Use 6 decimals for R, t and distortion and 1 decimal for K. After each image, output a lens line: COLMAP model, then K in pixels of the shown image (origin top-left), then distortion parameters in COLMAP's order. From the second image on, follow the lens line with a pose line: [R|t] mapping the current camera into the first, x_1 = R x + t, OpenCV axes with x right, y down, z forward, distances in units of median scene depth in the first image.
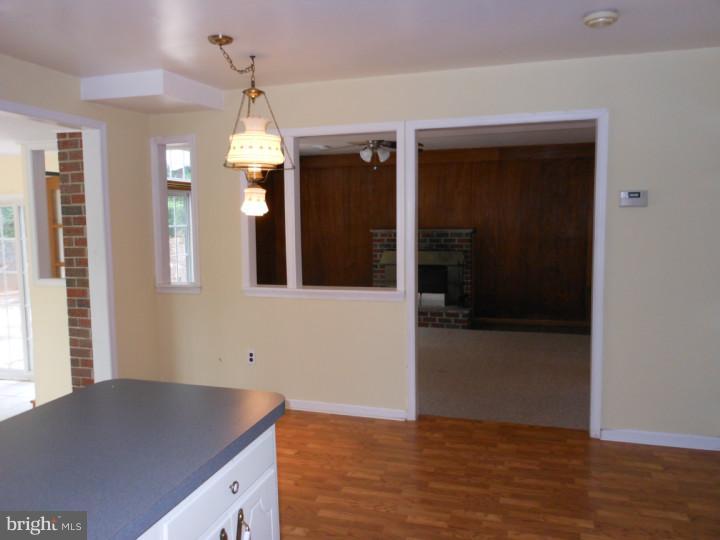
lens RADIAL K [[586.9, 0, 359.0], [0, 586.9, 270.5], [0, 0, 1]] dist [0.004194, -0.017091]
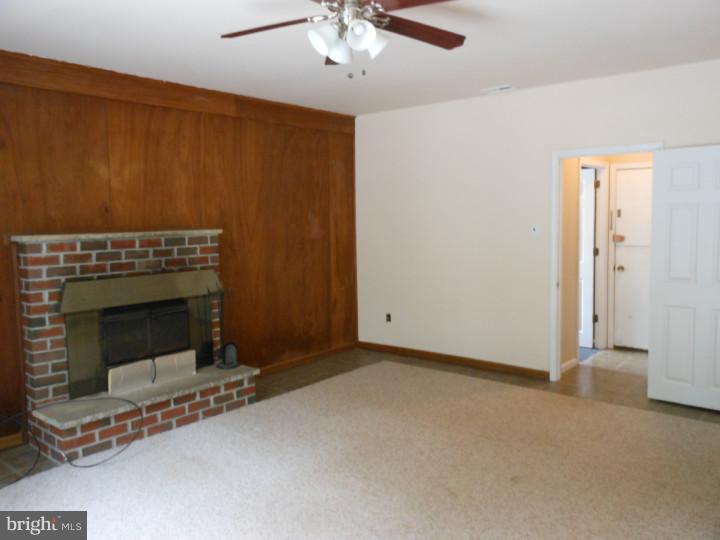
lens RADIAL K [[586.9, 0, 360.1], [0, 586.9, 266.5], [0, 0, 1]] dist [0.004194, -0.017091]
pose [[0.391822, -0.068564, 0.917483, -0.280259], [0.108093, 0.993744, 0.028101, -0.035115], [-0.913669, 0.088163, 0.396782, 0.641500]]
